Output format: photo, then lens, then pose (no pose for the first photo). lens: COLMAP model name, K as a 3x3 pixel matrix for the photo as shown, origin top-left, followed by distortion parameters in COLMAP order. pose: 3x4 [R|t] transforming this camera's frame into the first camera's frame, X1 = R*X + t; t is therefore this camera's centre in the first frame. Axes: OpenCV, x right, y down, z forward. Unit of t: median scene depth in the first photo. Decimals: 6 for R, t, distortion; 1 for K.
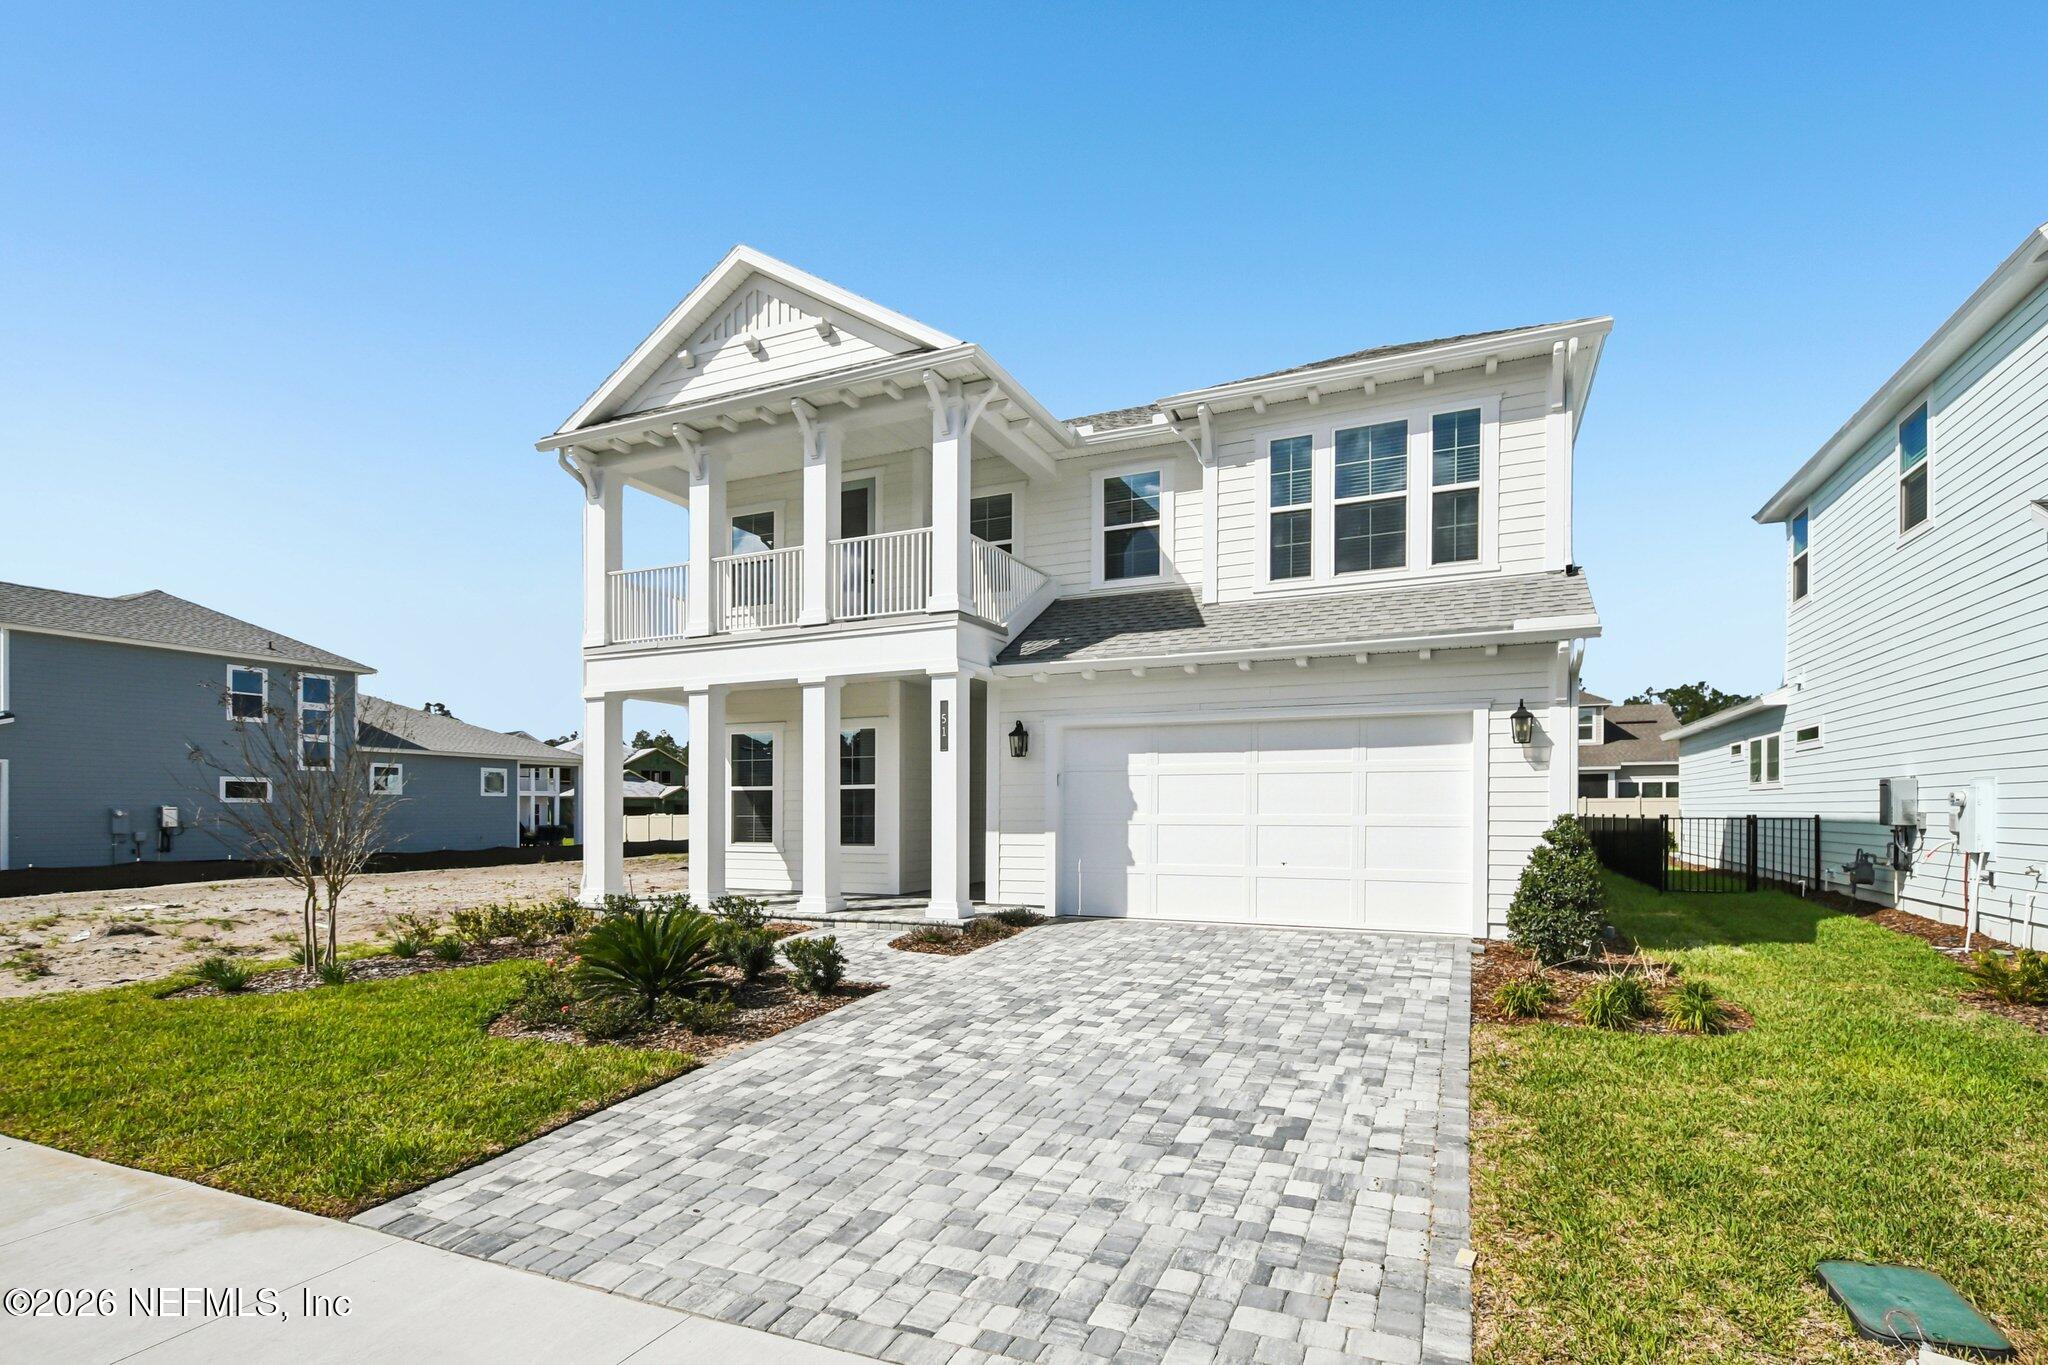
lens RADIAL K [[949.8, 0, 1061.8], [0, 949.8, 813.1], [0, 0, 1]] dist [0.000466, -0.000070]
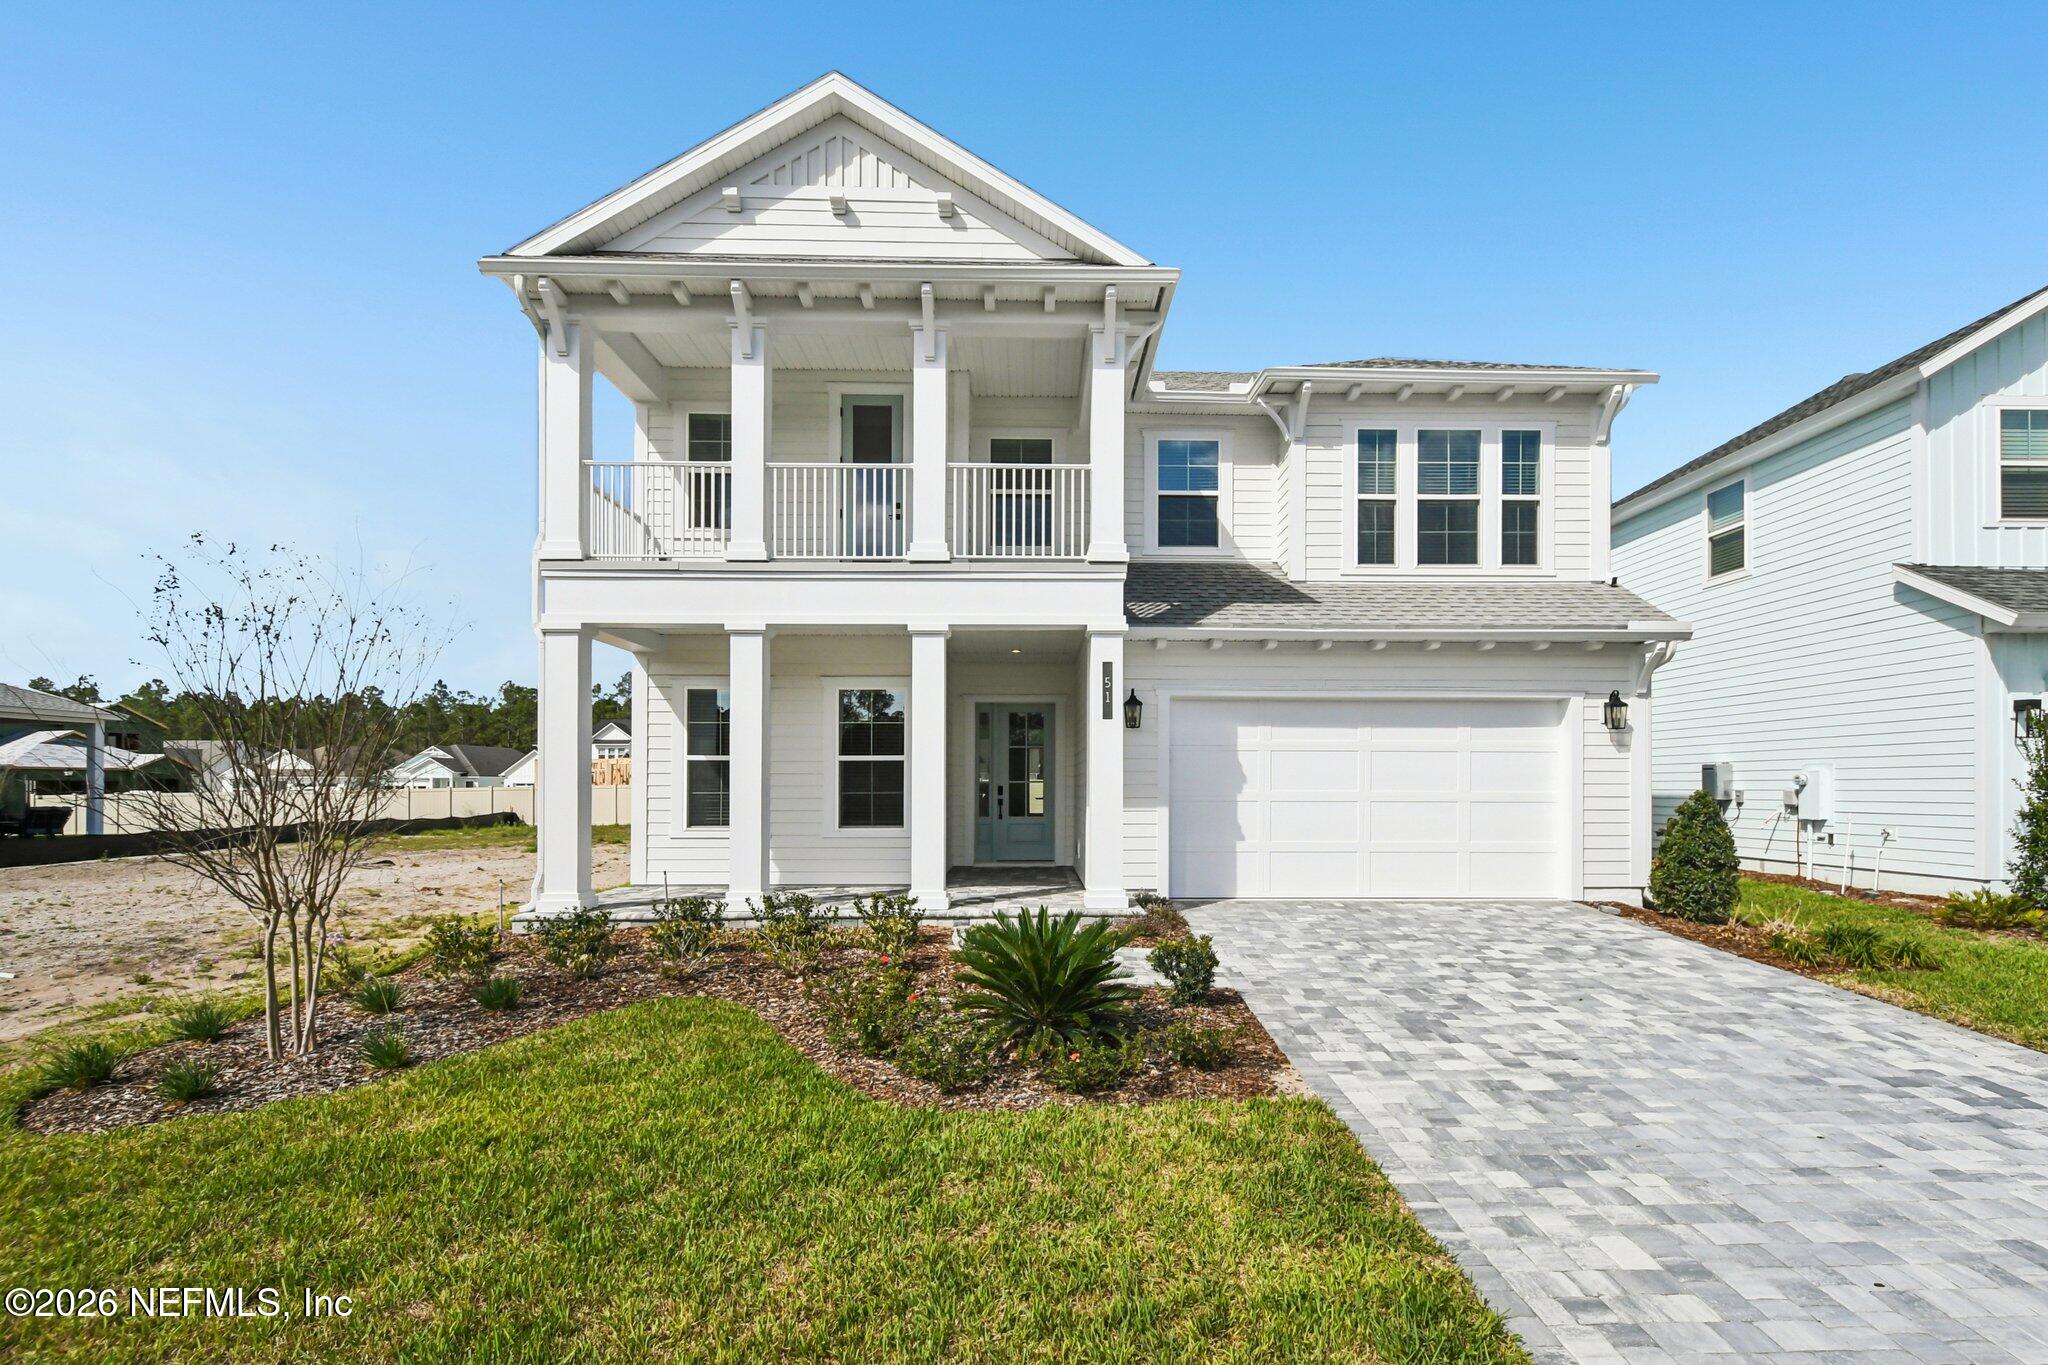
lens RADIAL K [[936.6, 0, 1056.1], [0, 936.6, 785.3], [0, 0, 1]] dist [0.001699, -0.000383]
pose [[0.907854, 0.003945, 0.419268, -0.514583], [-0.001985, 0.999985, -0.005109, 0.001247], [-0.419282, 0.003806, 0.907848, 0.219067]]
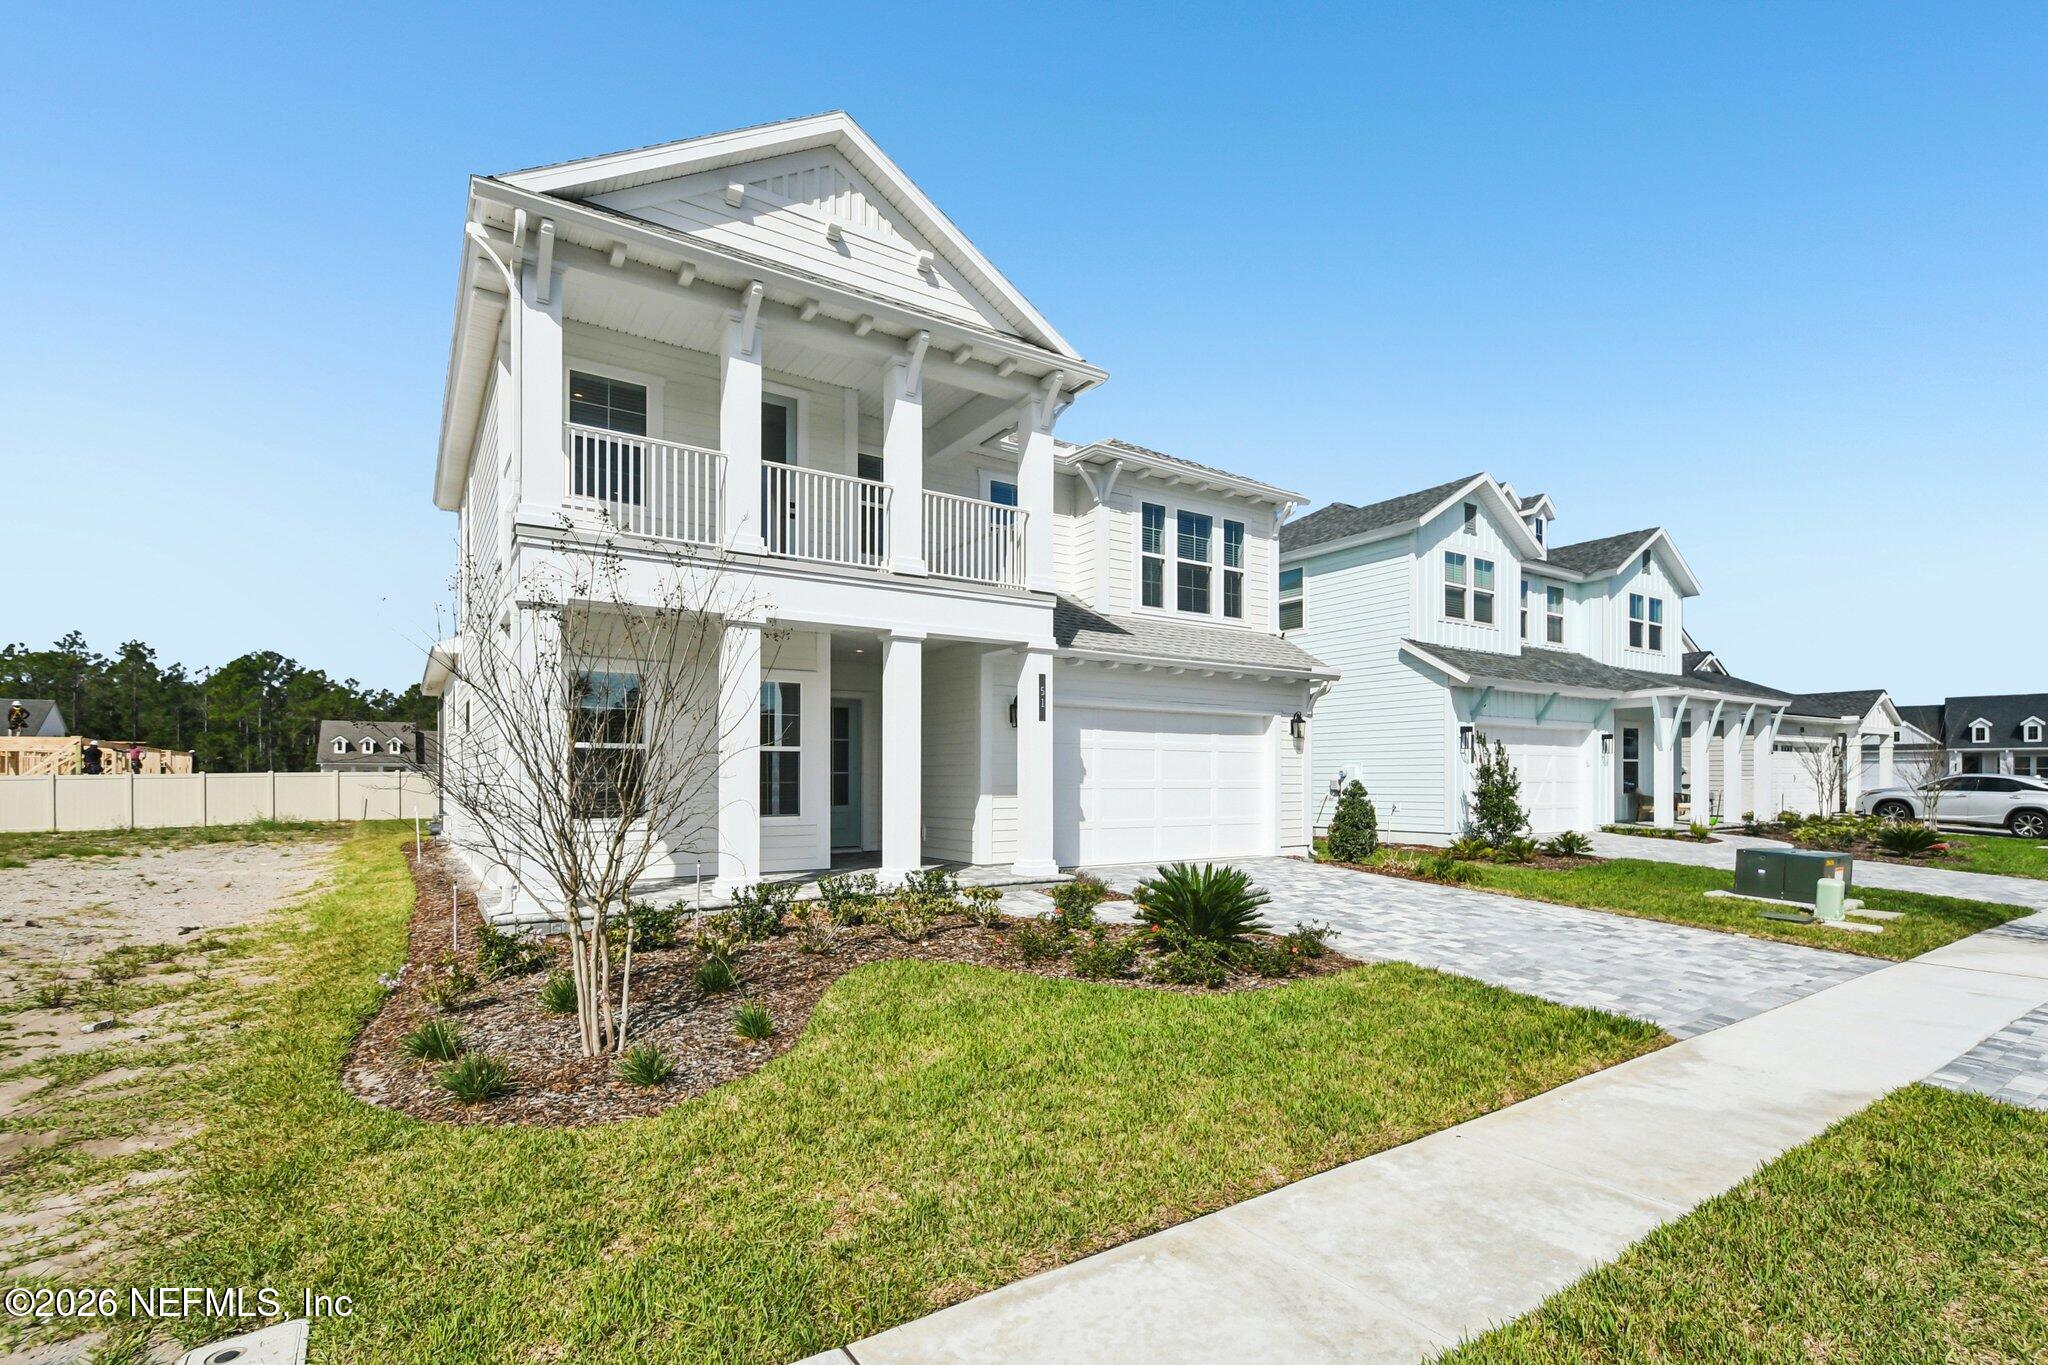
lens RADIAL K [[936.6, 0, 1056.1], [0, 936.6, 785.3], [0, 0, 1]] dist [0.001699, -0.000383]
pose [[0.541050, -0.001390, 0.840989, -0.978832], [0.001401, 0.999999, 0.000751, 0.007540], [-0.840989, 0.000772, 0.541051, 0.394943]]
